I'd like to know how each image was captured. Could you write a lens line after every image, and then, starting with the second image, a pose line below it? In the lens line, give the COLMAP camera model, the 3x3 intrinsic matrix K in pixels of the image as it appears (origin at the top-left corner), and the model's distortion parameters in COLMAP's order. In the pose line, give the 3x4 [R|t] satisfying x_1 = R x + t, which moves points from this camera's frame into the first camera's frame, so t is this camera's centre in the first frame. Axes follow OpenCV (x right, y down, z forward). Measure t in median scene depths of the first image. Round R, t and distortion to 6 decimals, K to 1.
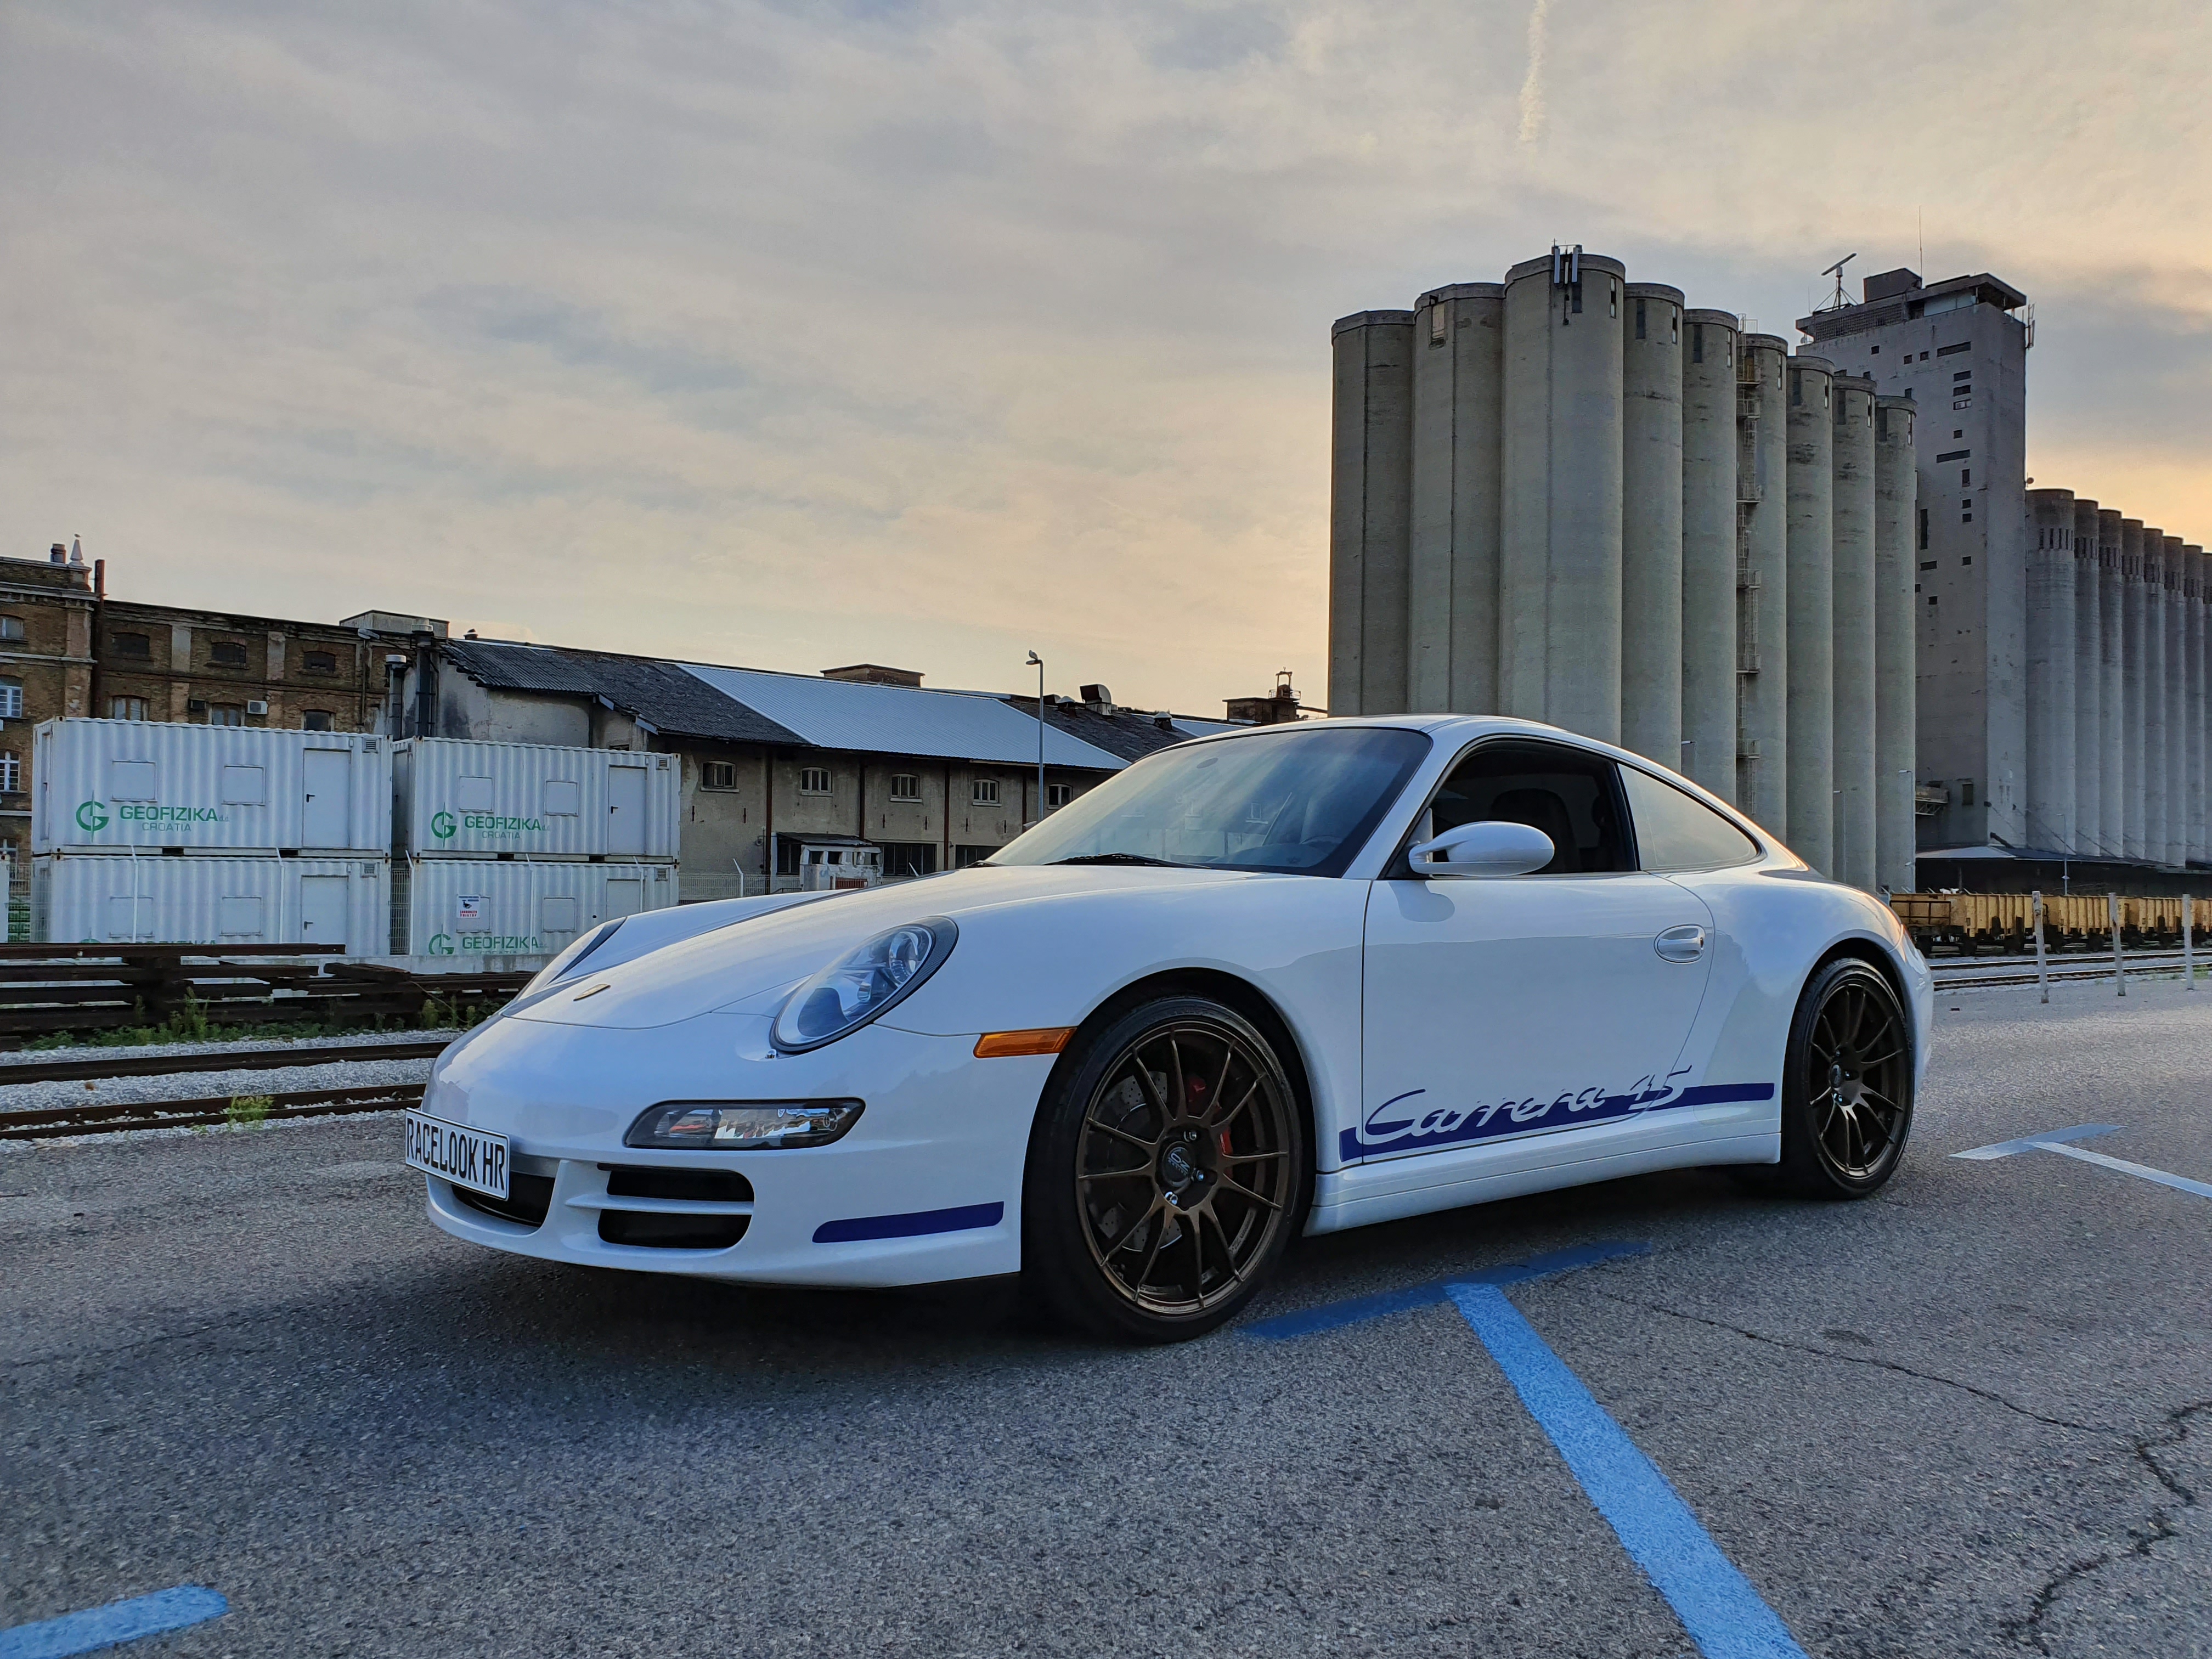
lens RADIAL K [[1692.0, 0, 1108.1], [0, 1692.0, 864.7], [0, 0, 1]] dist [0.007659, 0.008905]
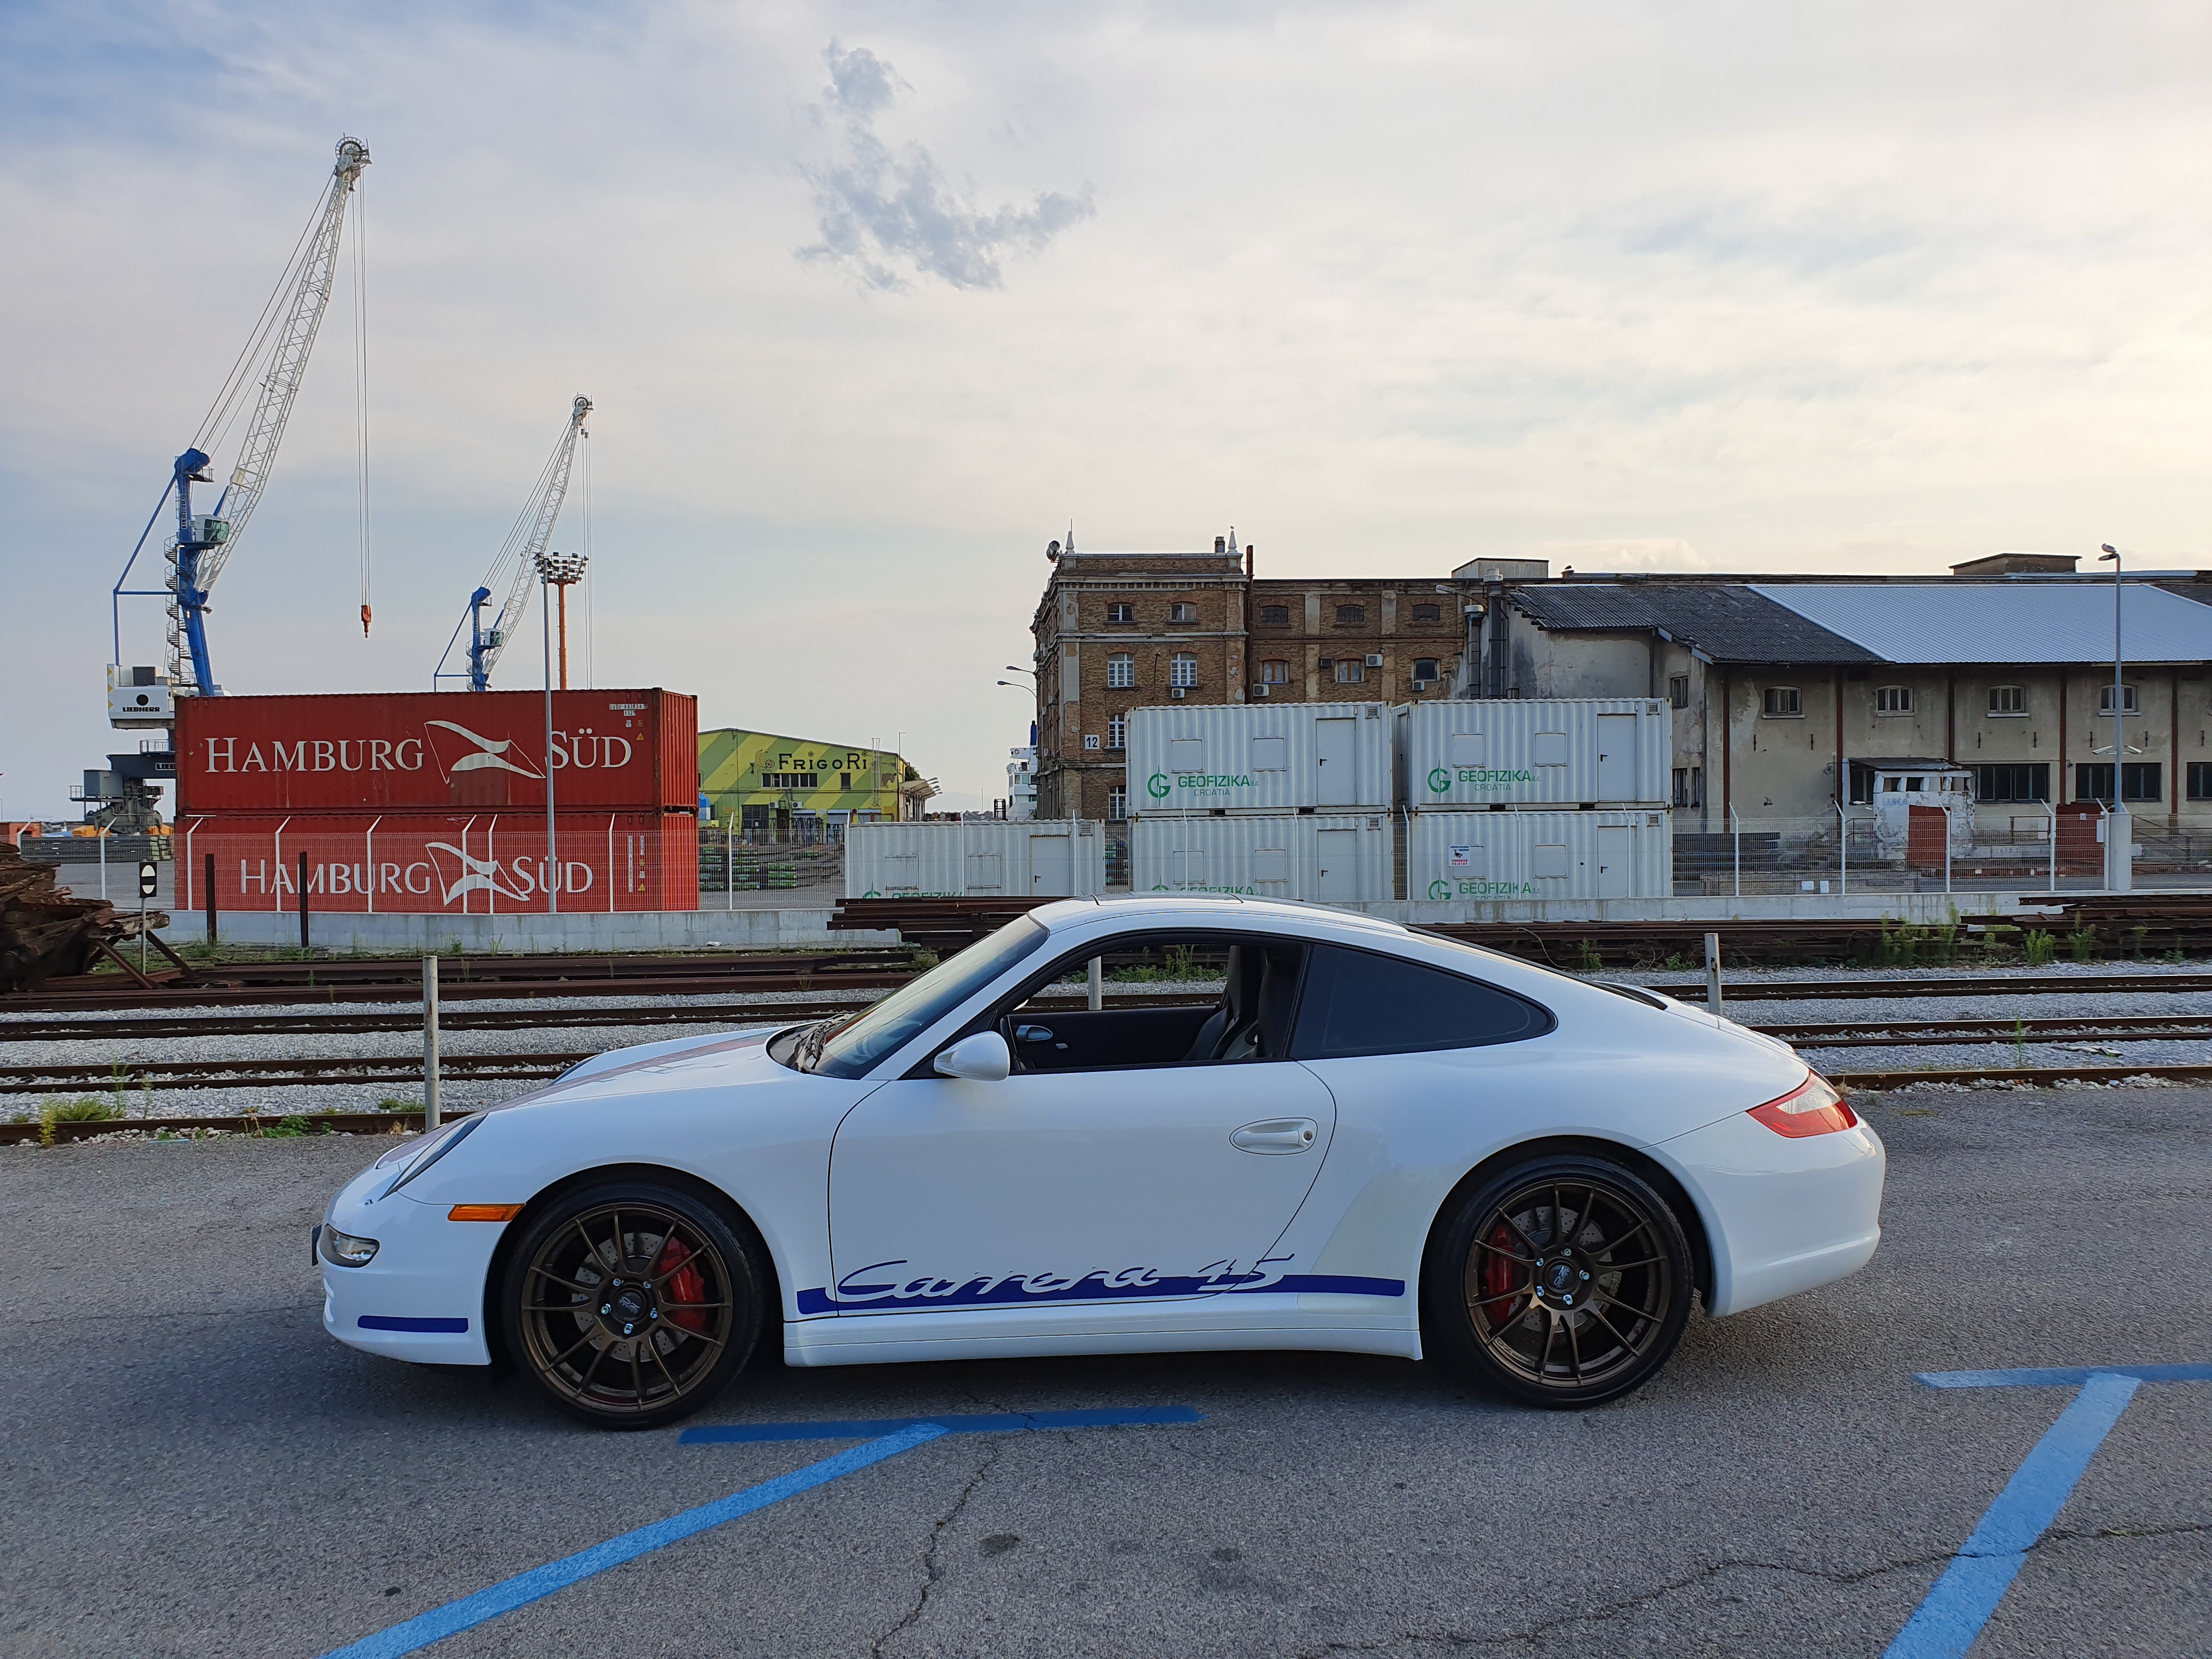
lens RADIAL K [[1676.5, 0, 1106.0], [0, 1676.5, 829.5], [0, 0, 1]] dist [0.003808, 0.008993]
pose [[0.802382, -0.015513, -0.596610, 0.117695], [0.030356, 0.999429, 0.014839, -0.021840], [0.596039, -0.030017, 0.802394, 0.014500]]
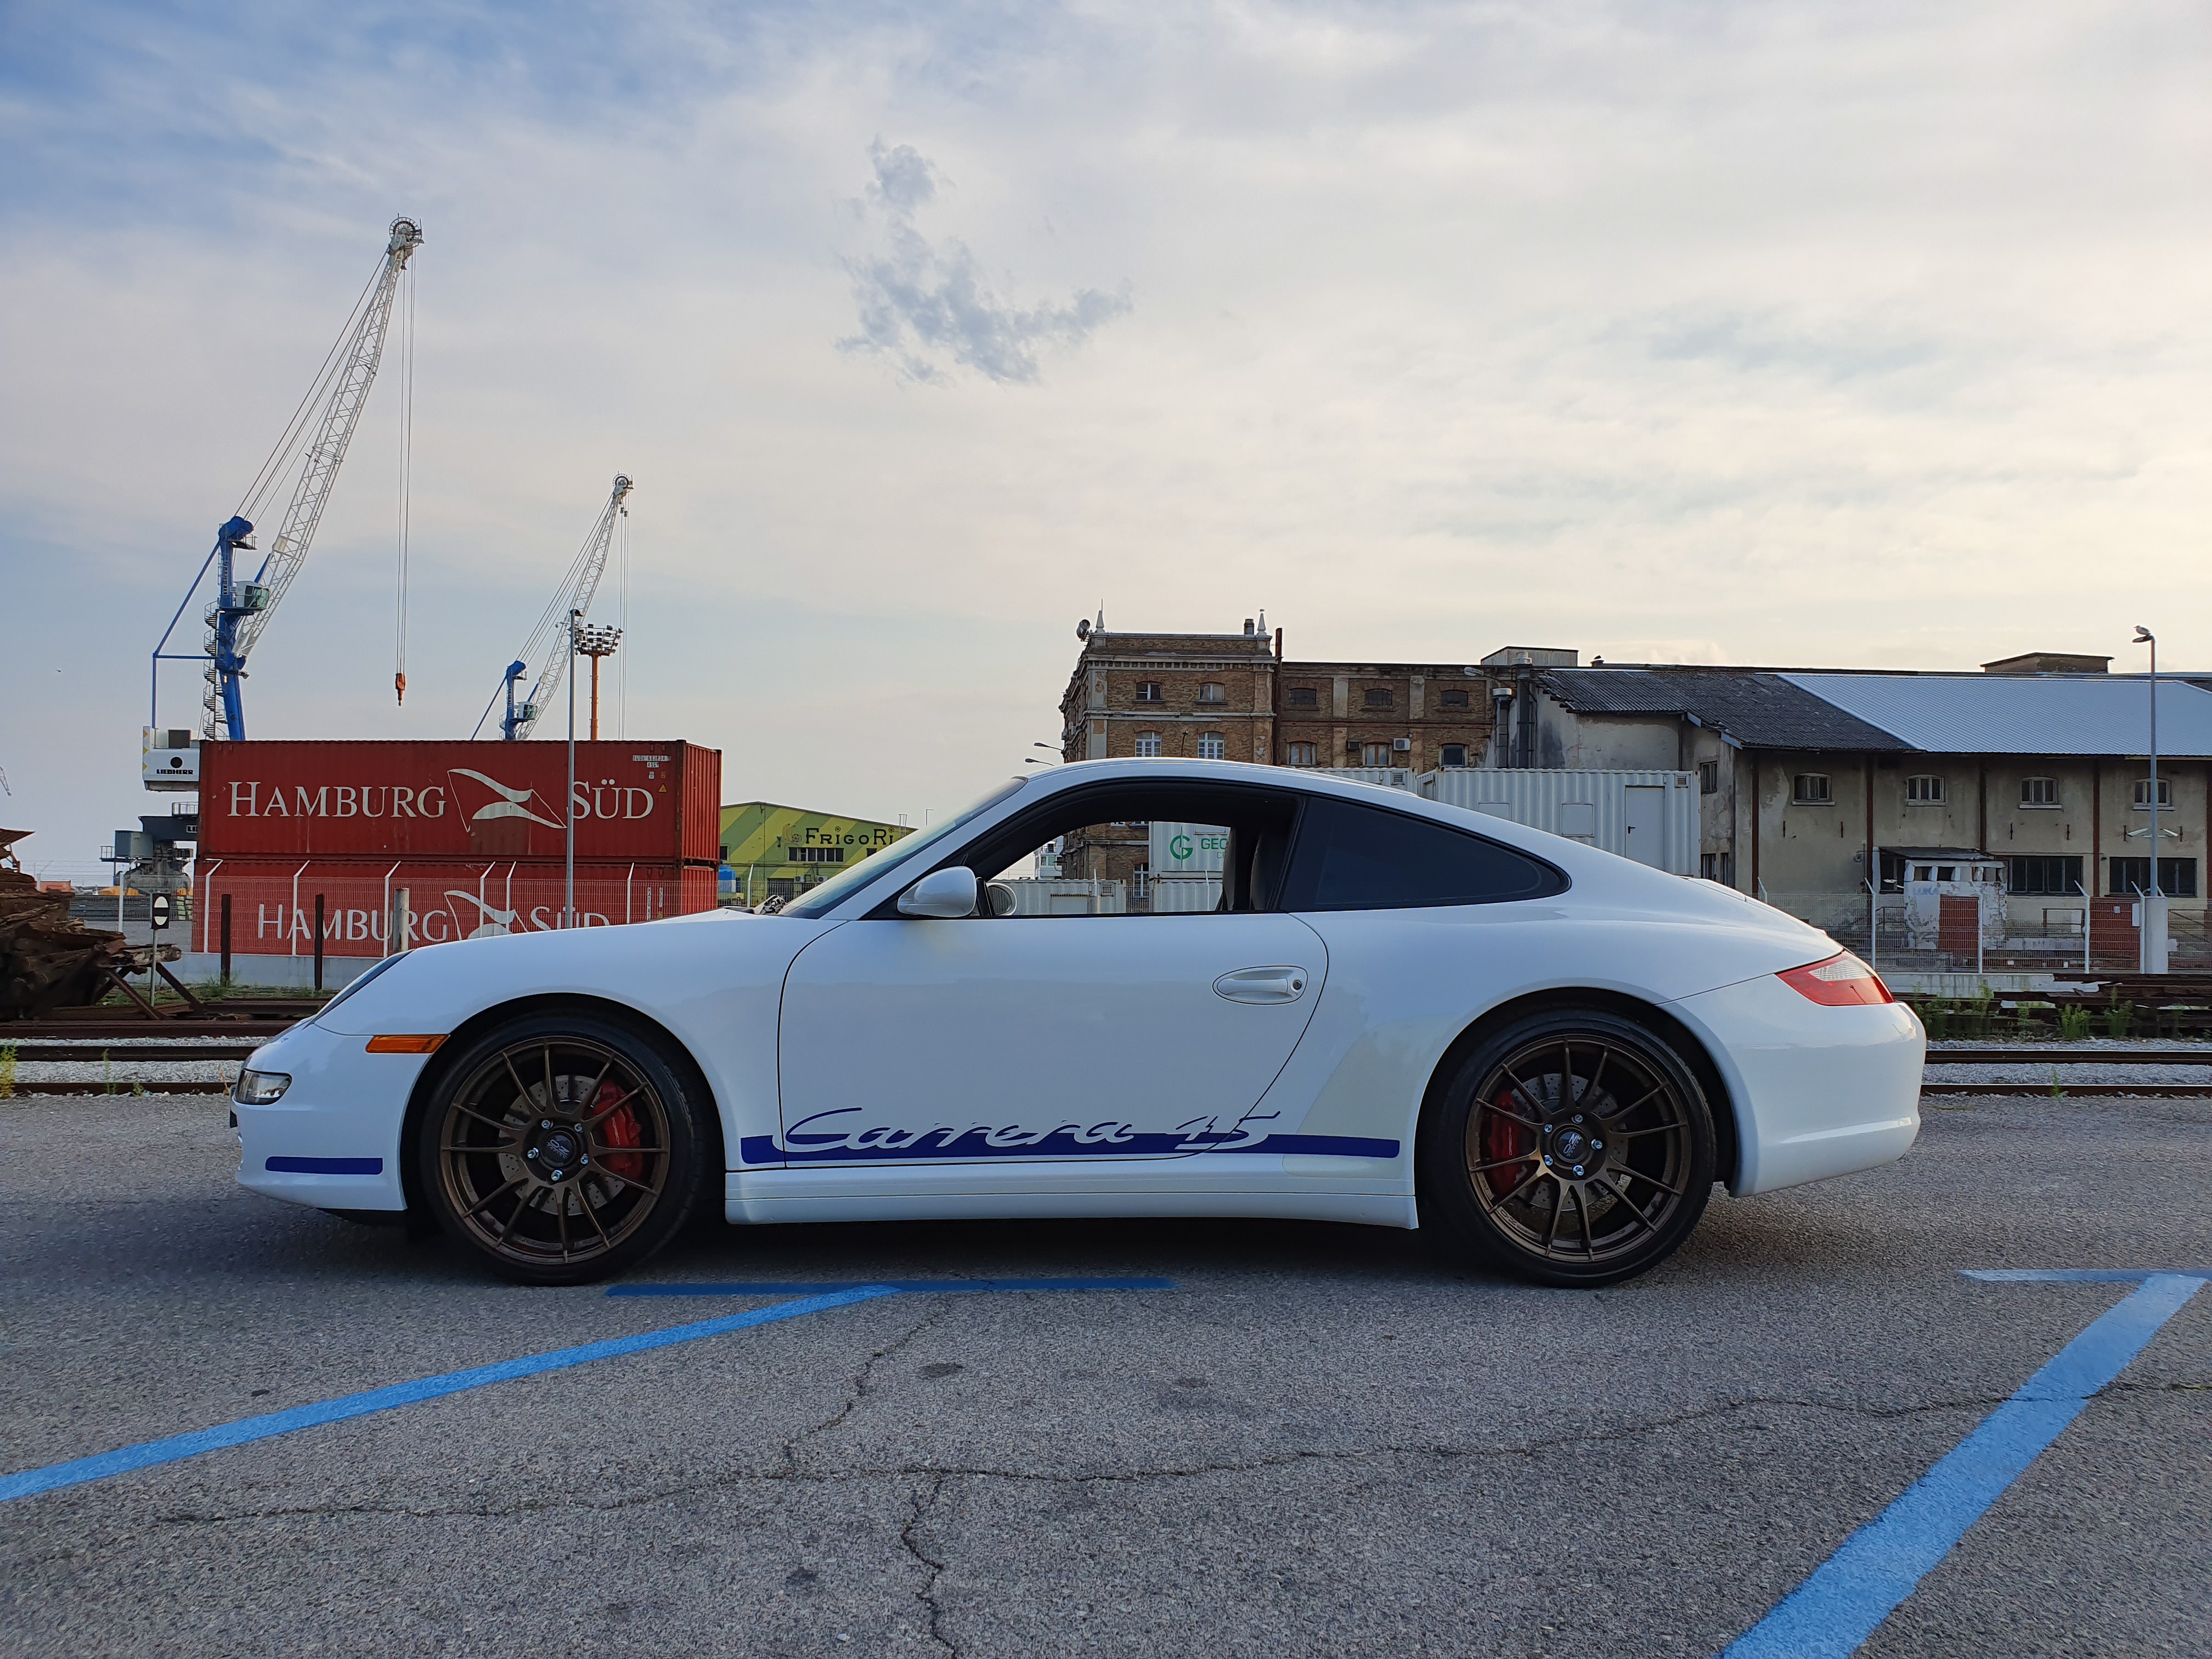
lens RADIAL K [[1676.6, 0, 1115.4], [0, 1676.6, 843.6], [0, 0, 1]] dist [0.011124, -0.002235]
pose [[0.796870, -0.024540, -0.603652, 0.114467], [0.010921, 0.999597, -0.026221, -0.001369], [0.604052, 0.014302, 0.796817, 0.024314]]
